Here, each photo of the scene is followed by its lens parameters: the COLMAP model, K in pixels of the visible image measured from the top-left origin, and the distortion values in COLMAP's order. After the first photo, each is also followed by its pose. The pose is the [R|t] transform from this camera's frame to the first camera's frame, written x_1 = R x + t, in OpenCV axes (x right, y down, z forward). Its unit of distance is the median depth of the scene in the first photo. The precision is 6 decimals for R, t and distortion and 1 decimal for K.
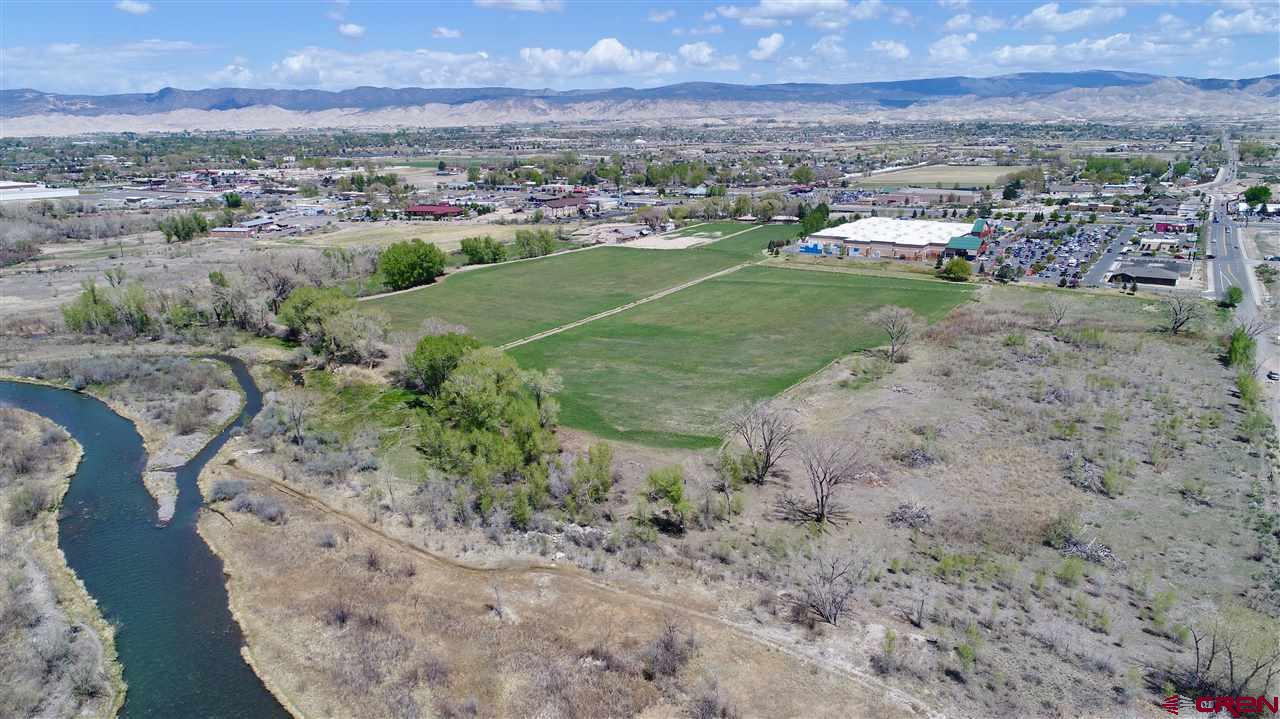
lens RADIAL K [[870.3, 0, 639.7], [0, 870.3, 363.5], [0, 0, 1]] dist [0.005724, -0.002132]
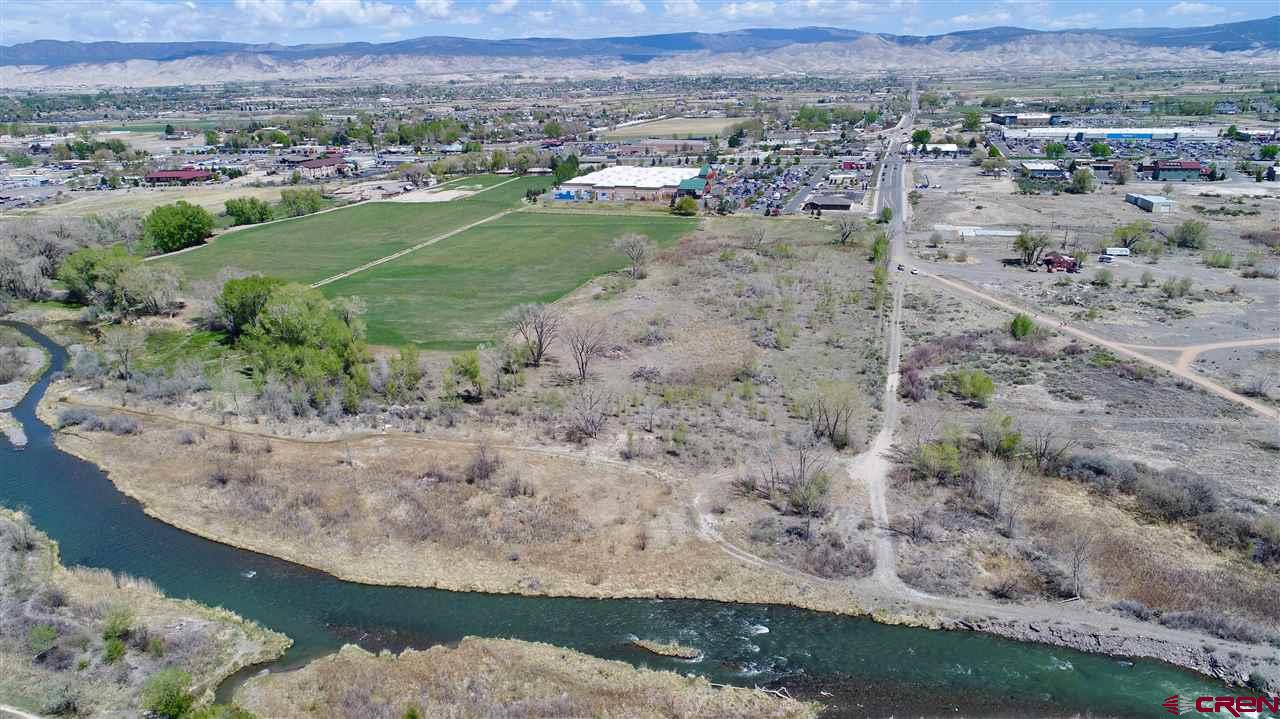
lens RADIAL K [[870.3, 0, 643.9], [0, 870.3, 363.8], [0, 0, 1]] dist [0.005724, -0.002132]
pose [[0.960752, -0.094818, 0.260702, -0.019219], [0.082455, 0.994907, 0.057983, 0.029383], [-0.264872, -0.034211, 0.963676, -0.123064]]
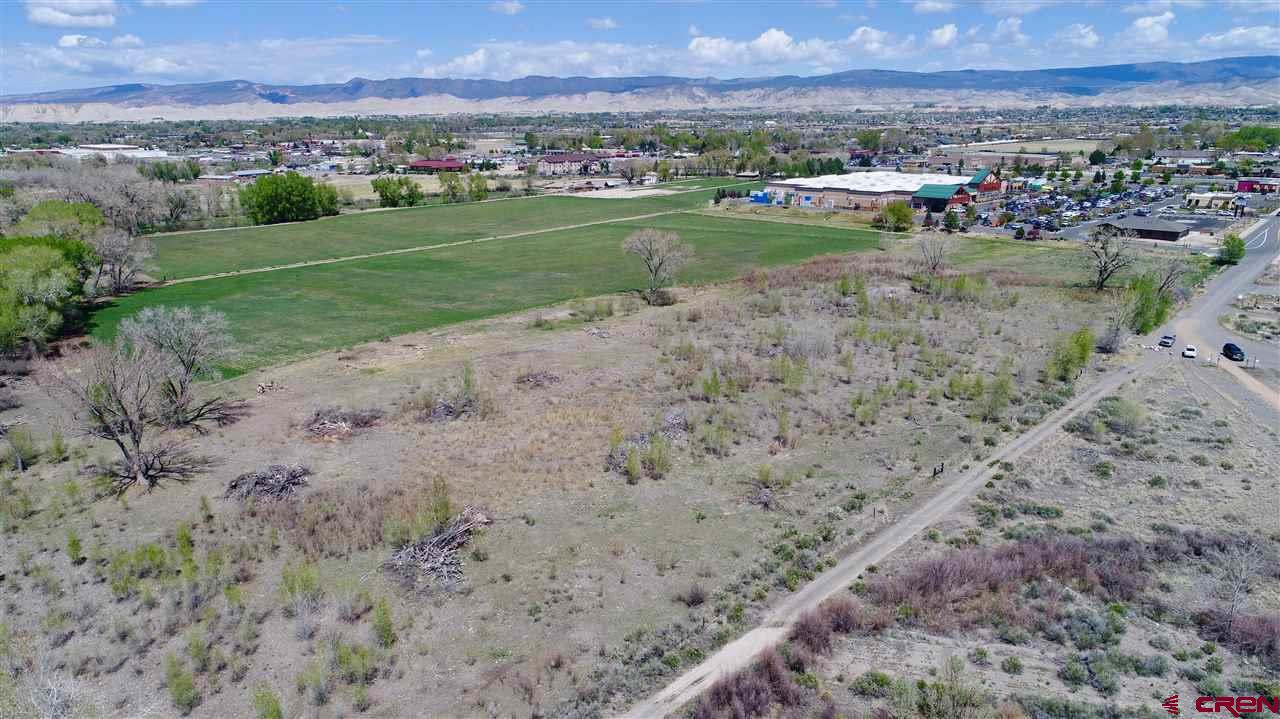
lens RADIAL K [[870.3, 0, 639.8], [0, 870.3, 356.4], [0, 0, 1]] dist [0.005724, -0.002132]
pose [[0.982474, 0.051976, -0.179008, 0.254845], [-0.051613, 0.998645, 0.006688, 0.023811], [0.179113, 0.002668, 0.983825, 0.156277]]
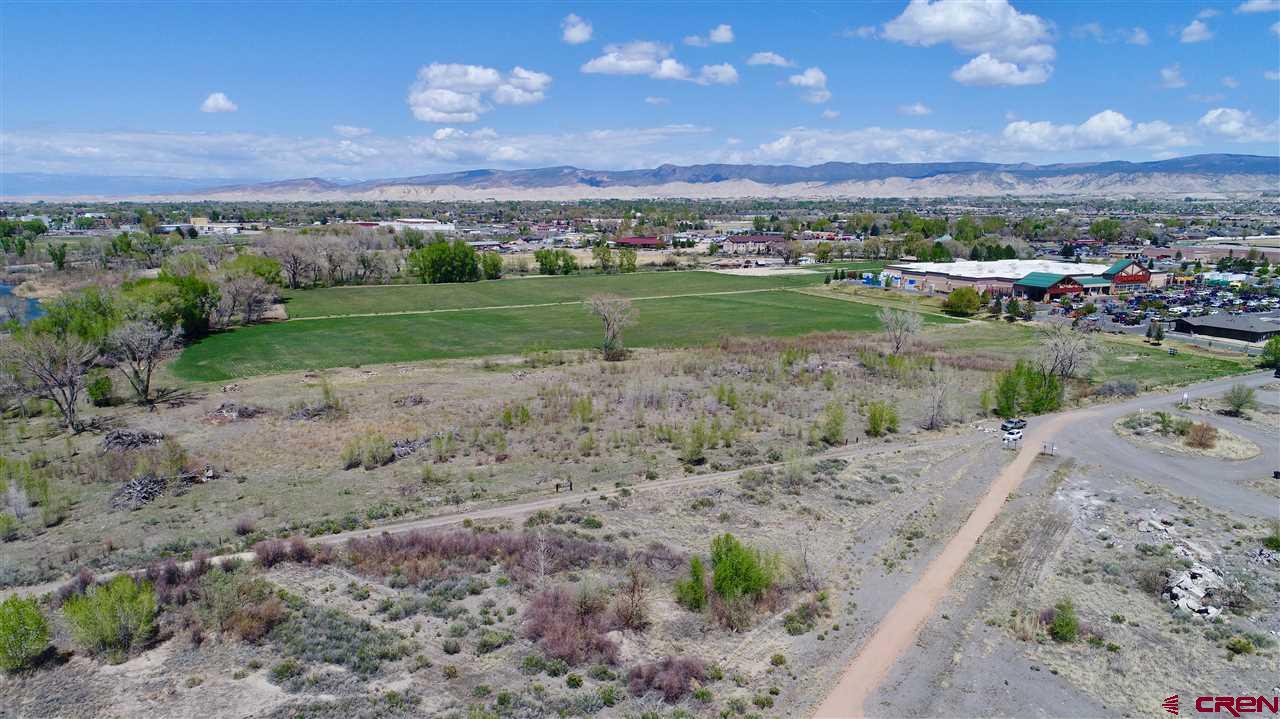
lens RADIAL K [[870.3, 0, 639.9], [0, 870.3, 356.1], [0, 0, 1]] dist [0.005724, -0.002132]
pose [[0.865692, 0.102171, -0.490040, 0.451278], [-0.146226, 0.987865, -0.052355, 0.021313], [0.478744, 0.116980, 0.870126, 0.165463]]
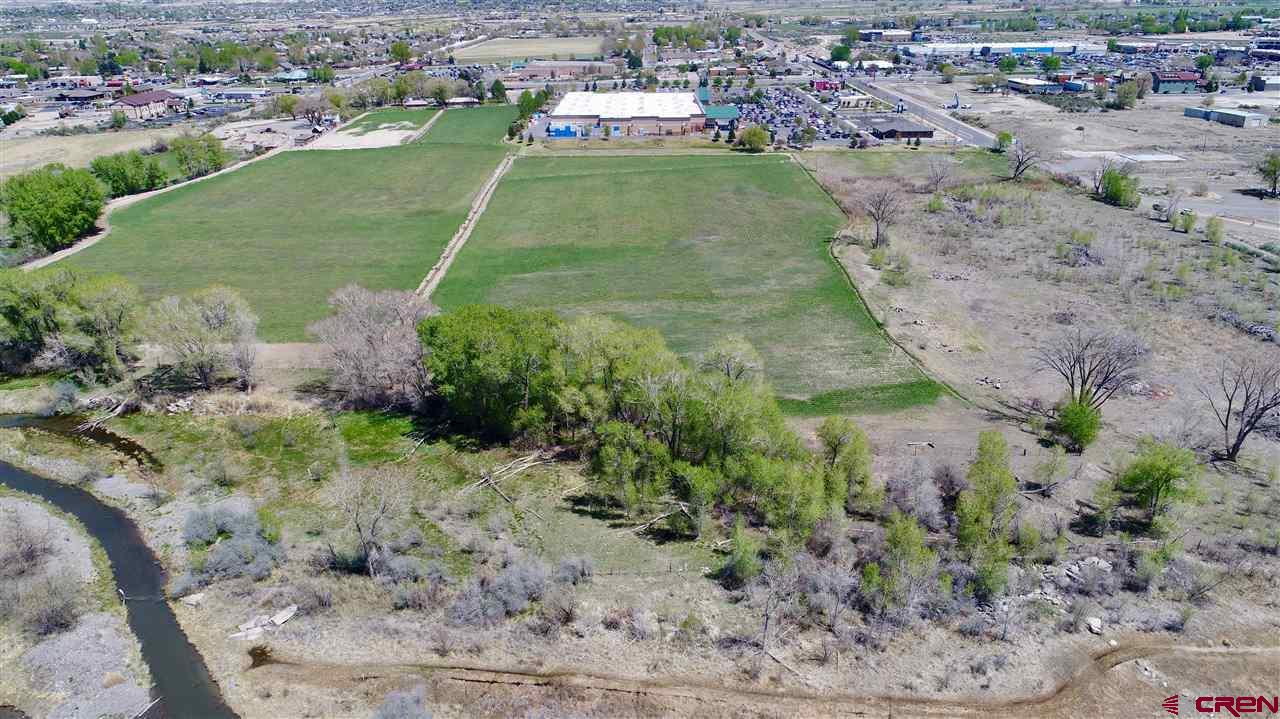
lens RADIAL K [[870.3, 0, 641.6], [0, 870.3, 362.4], [0, 0, 1]] dist [0.005724, -0.002132]
pose [[0.839847, -0.212905, 0.499327, -0.228050], [0.149040, 0.974963, 0.165029, -0.042278], [-0.521961, -0.064180, 0.850551, 0.225851]]
